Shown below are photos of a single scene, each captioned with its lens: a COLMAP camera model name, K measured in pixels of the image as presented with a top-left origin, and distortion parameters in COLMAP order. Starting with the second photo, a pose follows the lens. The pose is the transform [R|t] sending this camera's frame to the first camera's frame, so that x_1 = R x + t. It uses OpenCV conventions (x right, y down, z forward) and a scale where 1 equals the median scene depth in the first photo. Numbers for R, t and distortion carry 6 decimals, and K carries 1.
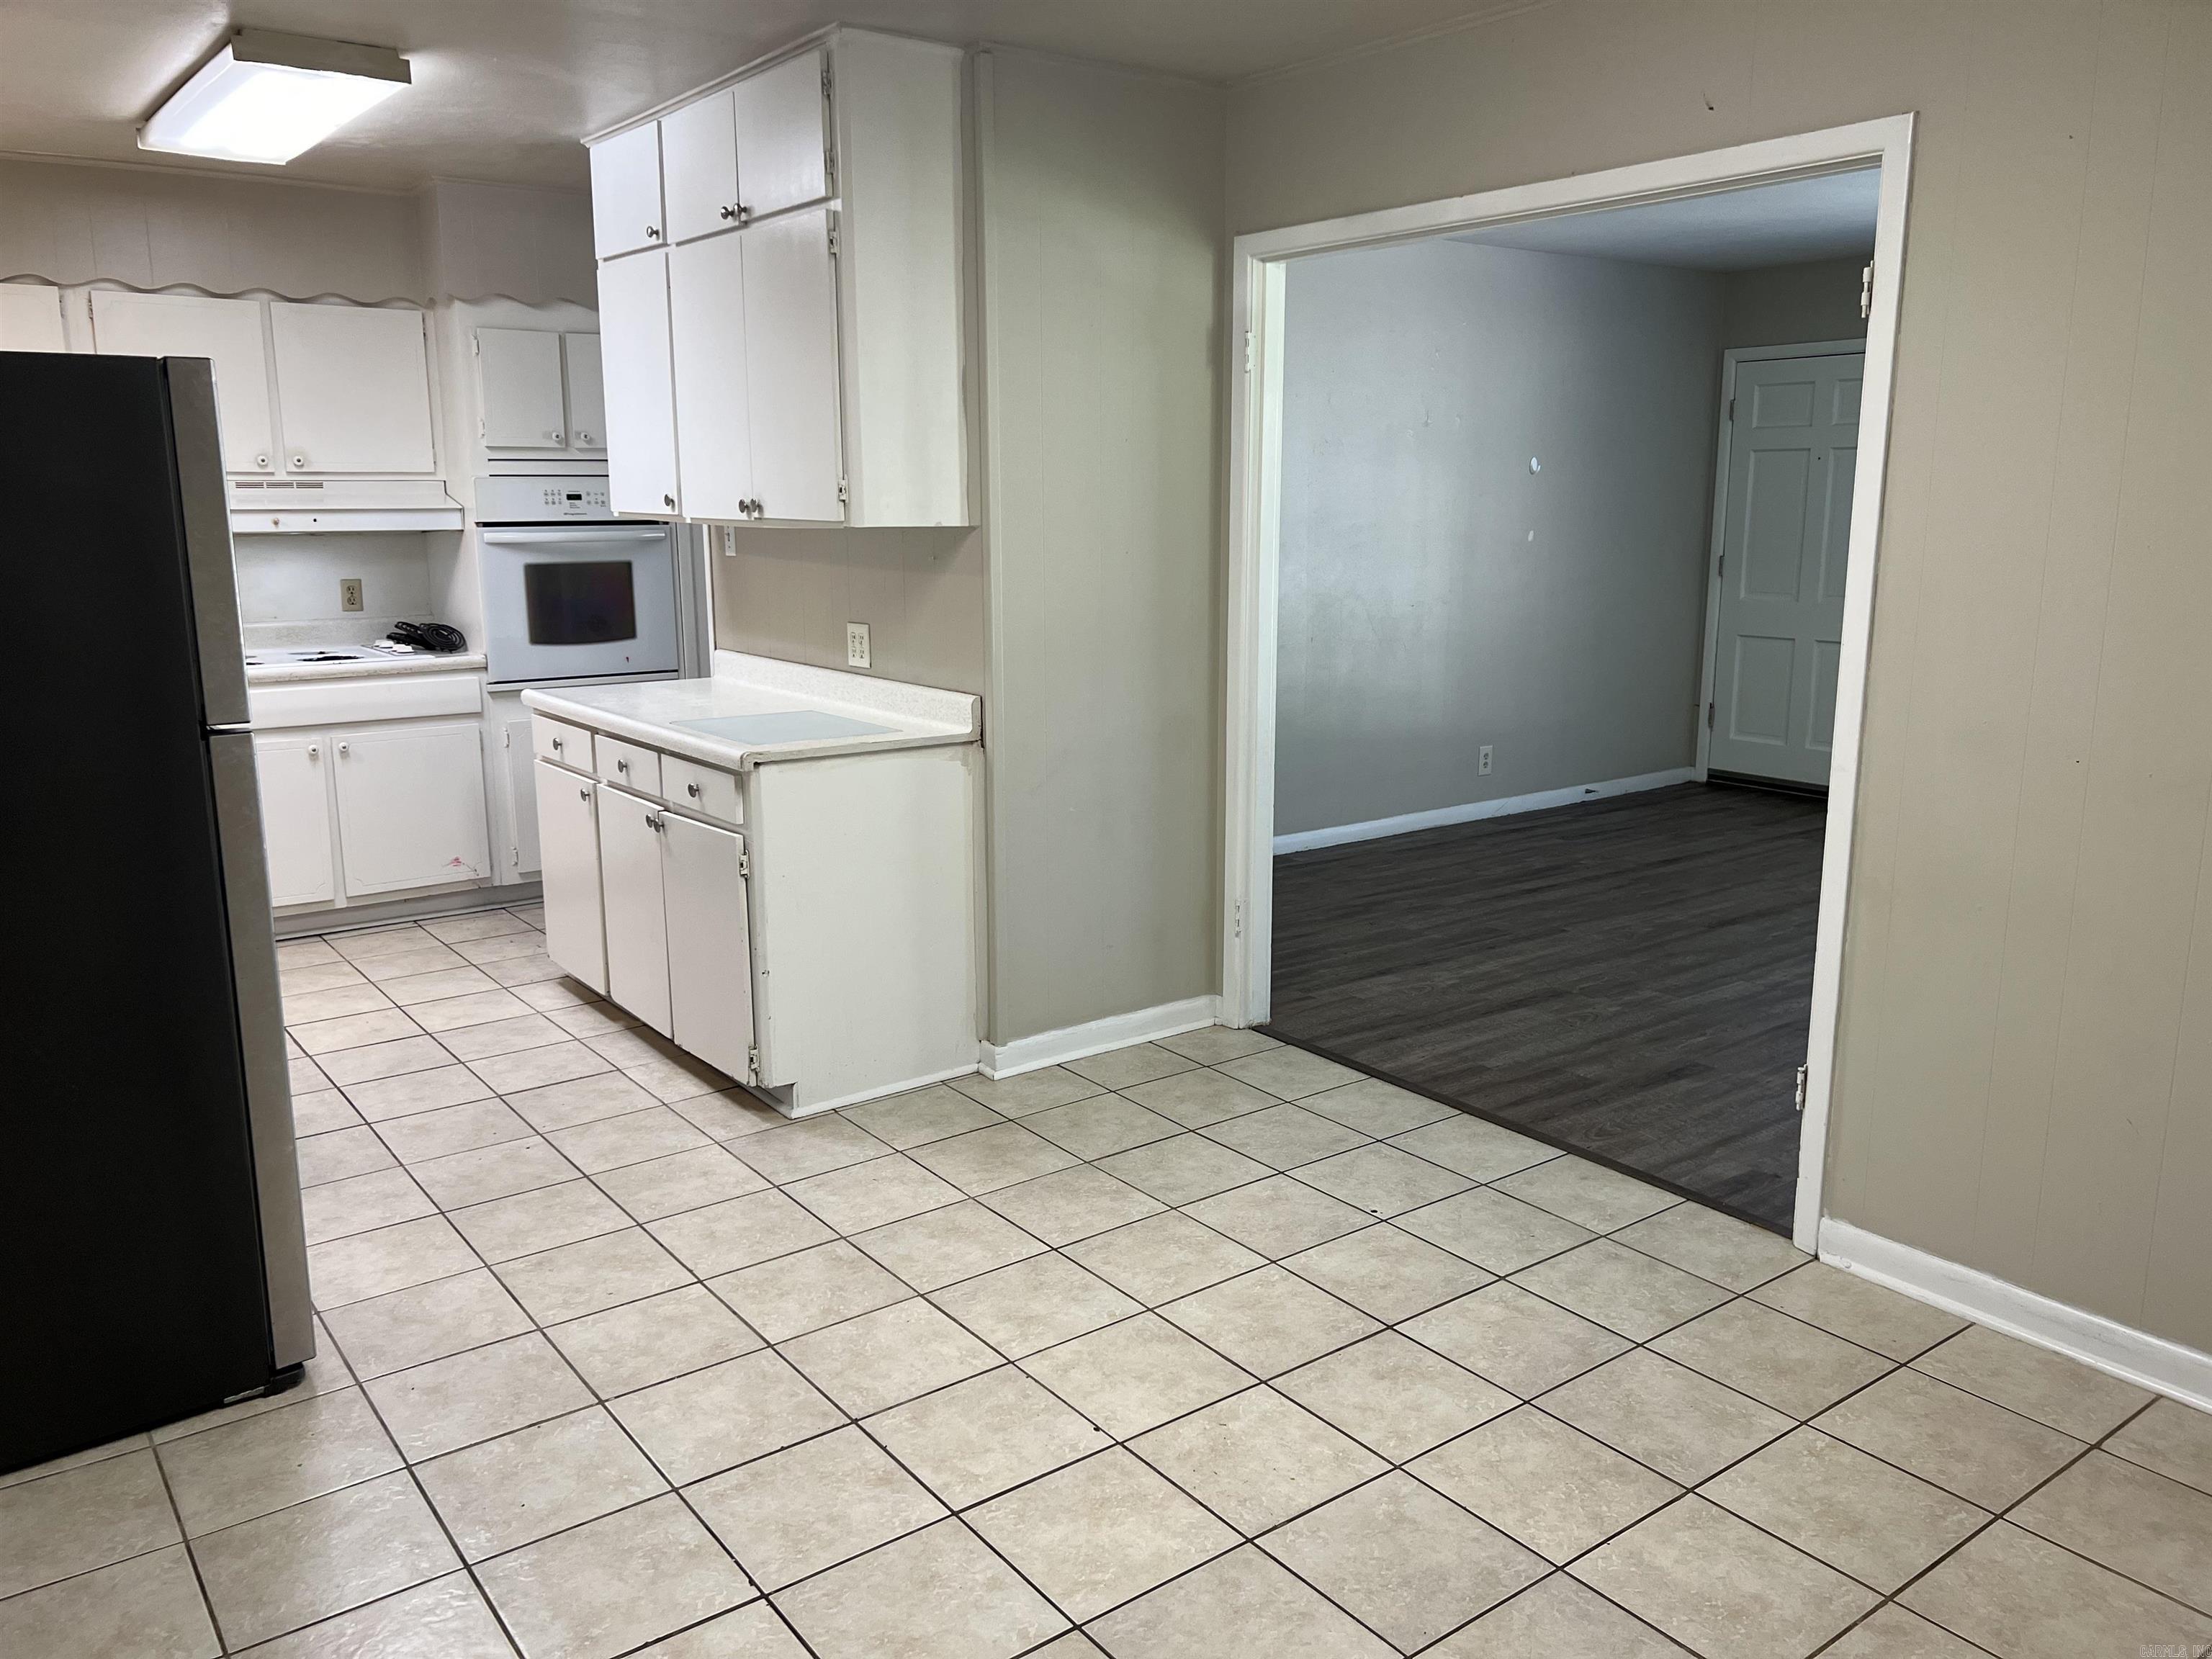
lens RADIAL K [[1671.5, 0, 1098.1], [0, 1671.5, 814.1], [0, 0, 1]] dist [0.062005, -0.055351]
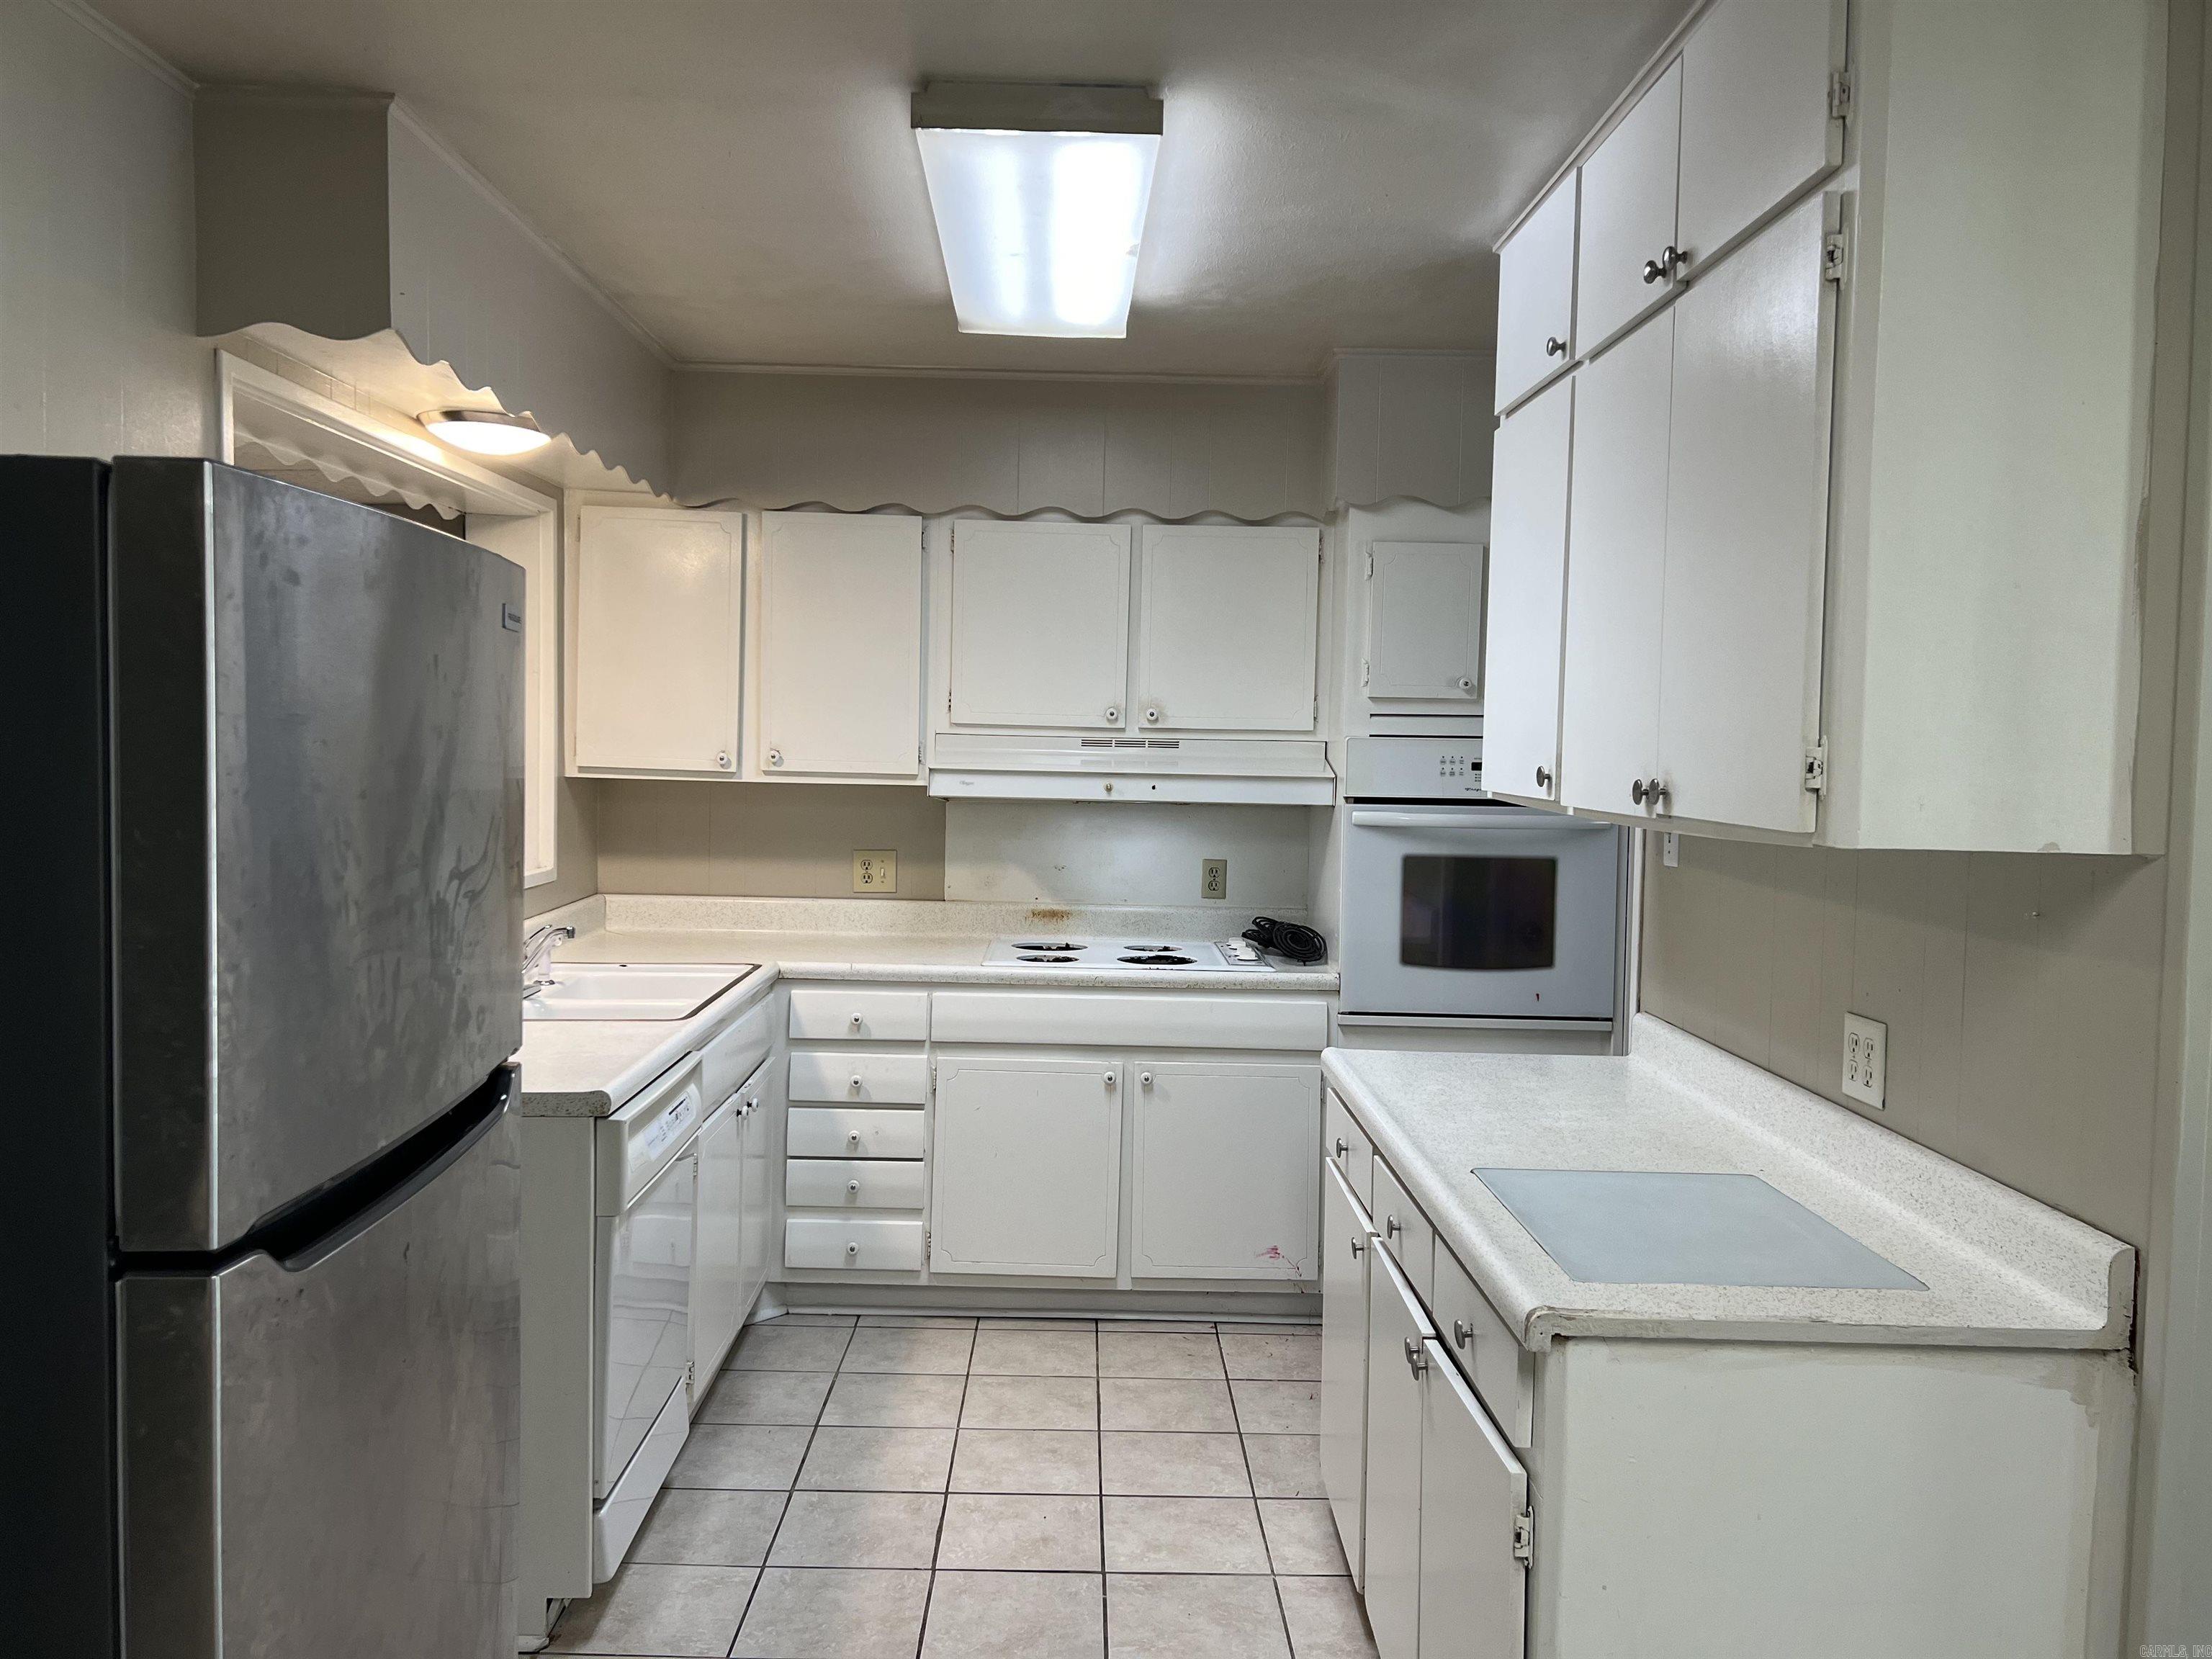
lens RADIAL K [[1671.5, 0, 1091.6], [0, 1671.5, 813.6], [0, 0, 1]] dist [0.062005, -0.055351]
pose [[0.807421, 0.045402, -0.588226, -0.028087], [-0.135927, 0.984527, -0.110587, -0.075633], [0.574104, 0.169246, 0.801099, 0.380436]]
